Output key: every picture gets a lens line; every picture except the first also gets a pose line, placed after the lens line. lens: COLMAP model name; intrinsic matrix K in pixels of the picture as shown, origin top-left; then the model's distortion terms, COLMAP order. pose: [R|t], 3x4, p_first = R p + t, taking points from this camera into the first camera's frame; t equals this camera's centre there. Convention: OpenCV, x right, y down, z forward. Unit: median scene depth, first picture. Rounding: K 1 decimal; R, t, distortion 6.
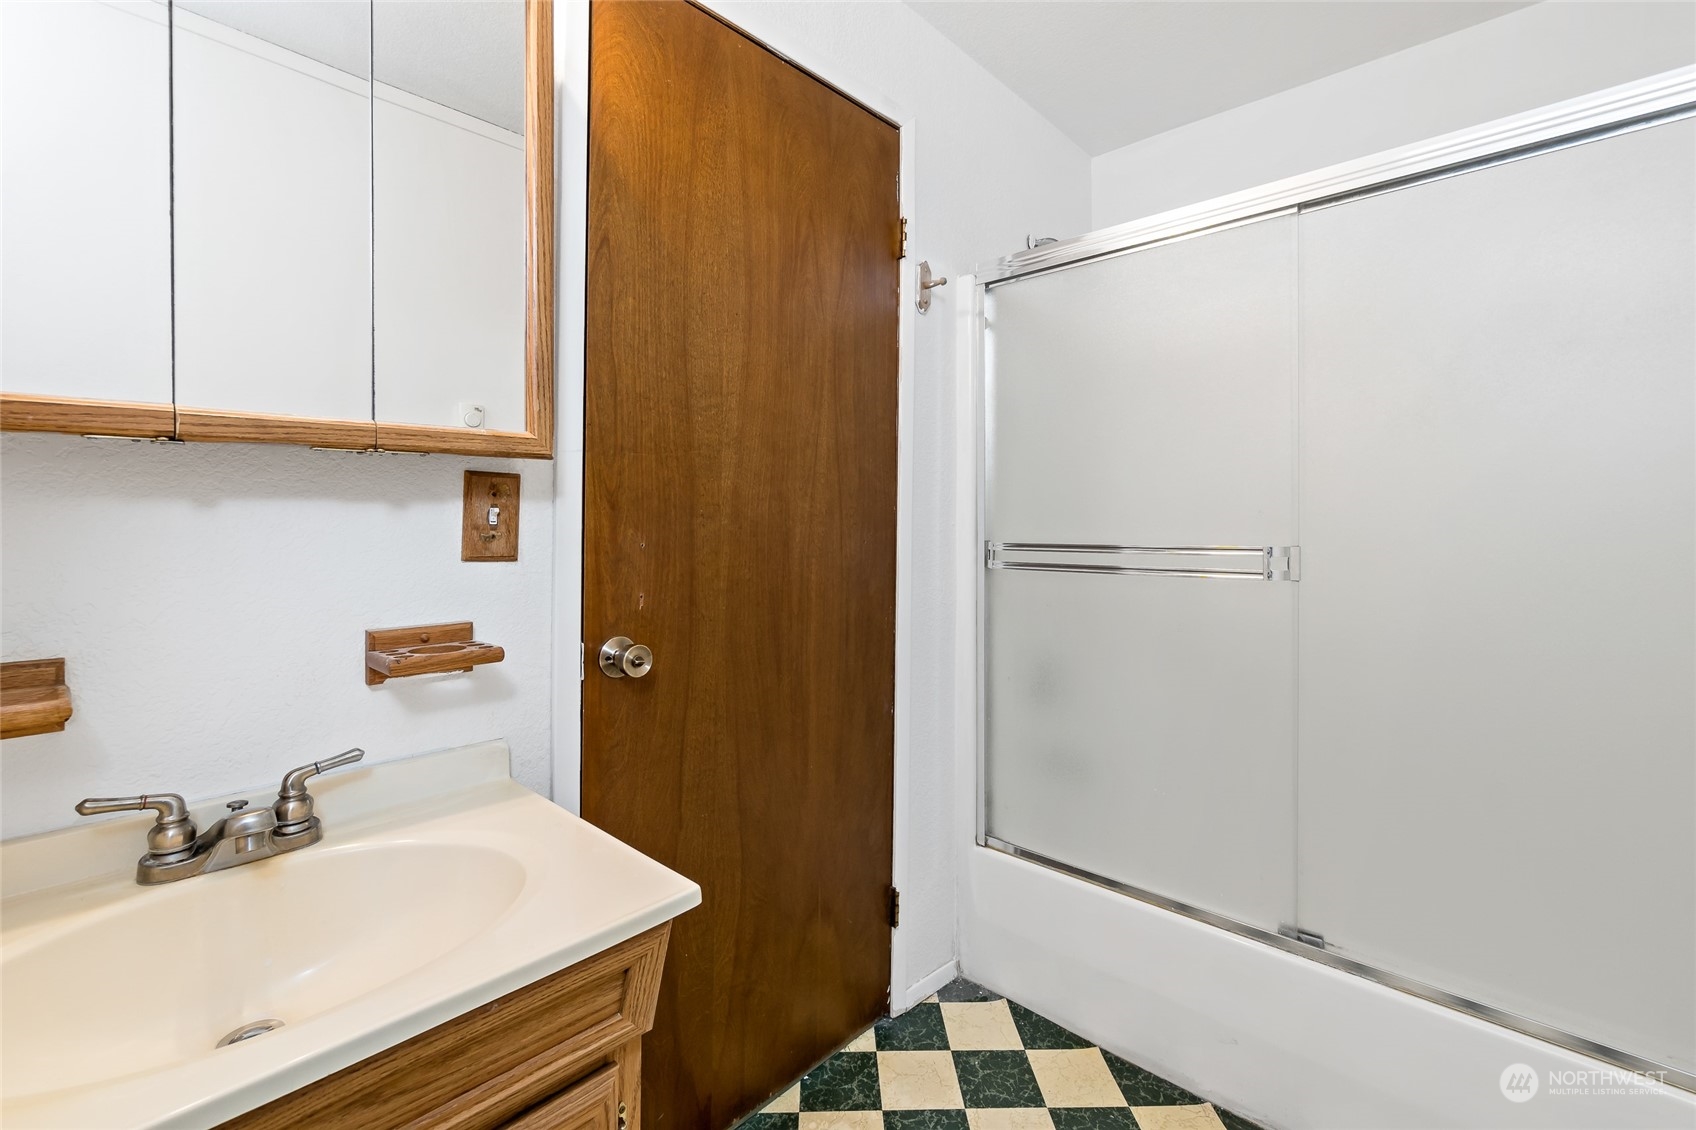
lens RADIAL K [[778.8, 0, 841.1], [0, 778.8, 536.2], [0, 0, 1]] dist [0.001210, -0.000805]
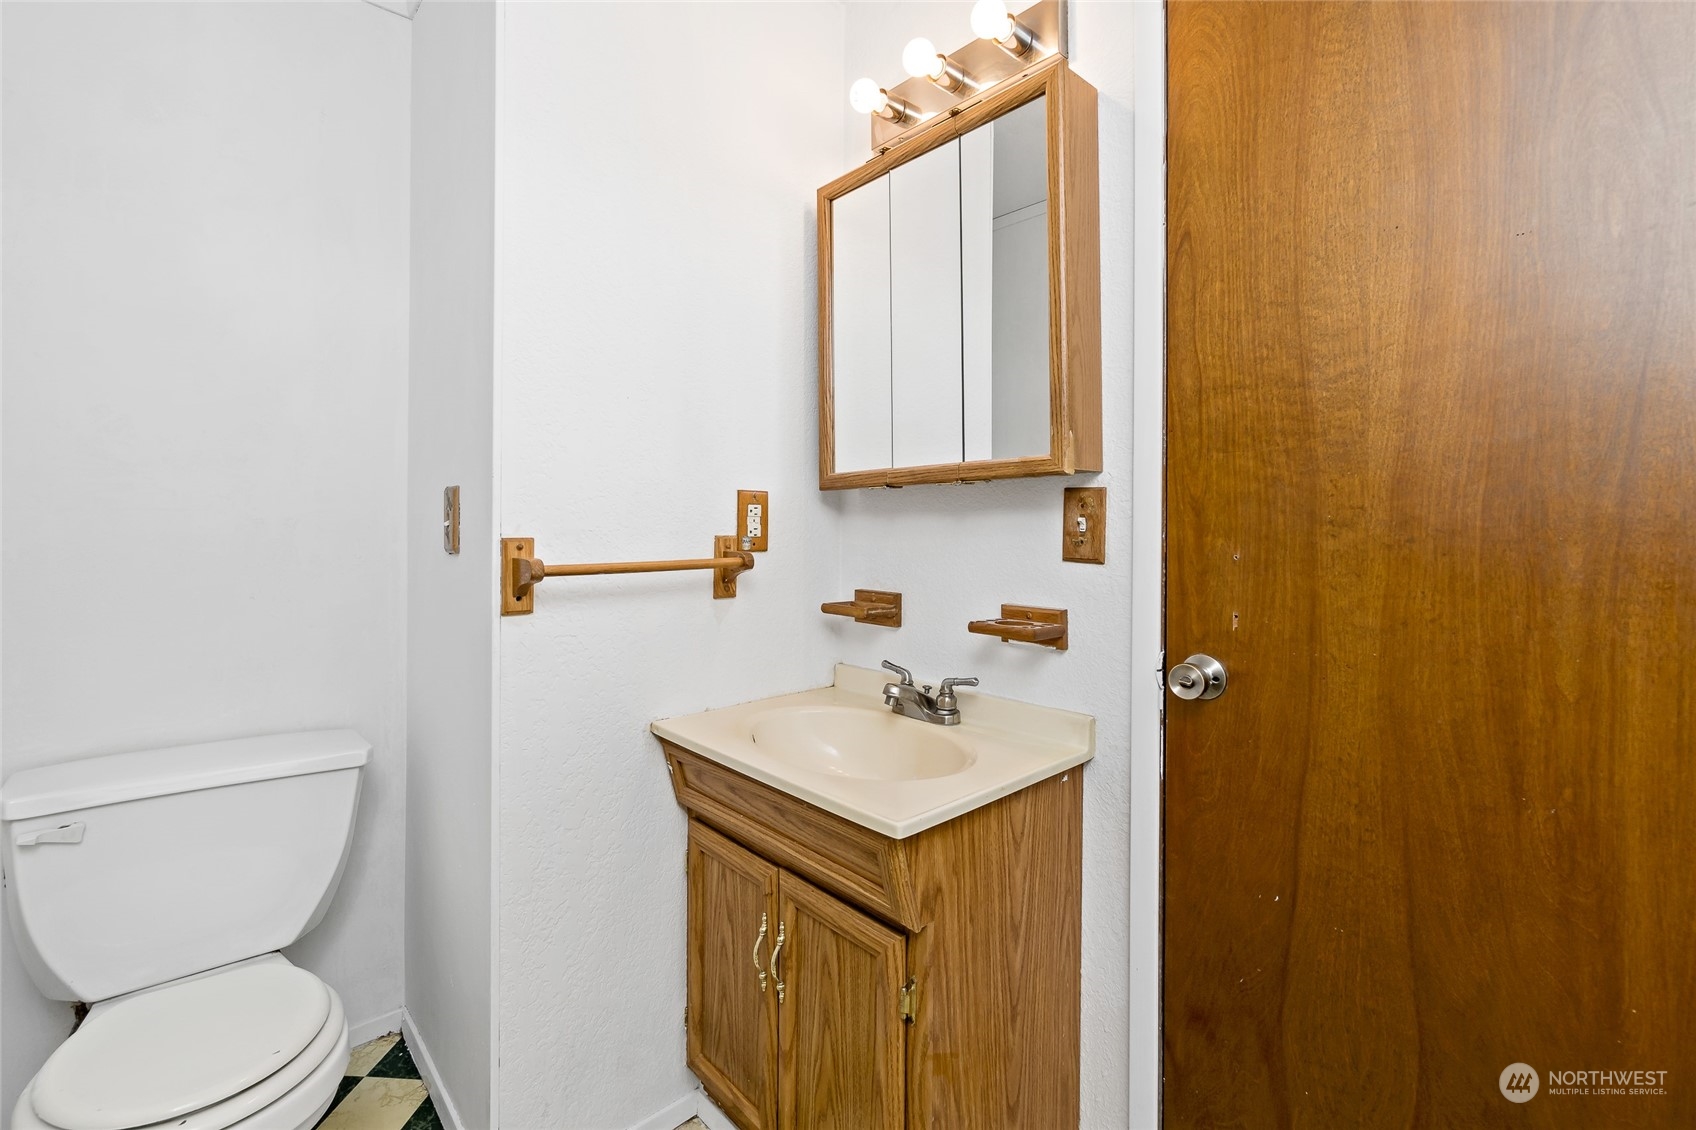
lens RADIAL K [[778.8, 0, 841.1], [0, 778.8, 536.2], [0, 0, 1]] dist [0.001210, -0.000805]
pose [[-0.123136, 0.008823, -0.992351, 0.682018], [-0.026114, 0.999585, 0.012128, -0.011381], [0.992046, 0.027408, -0.122855, 0.686587]]
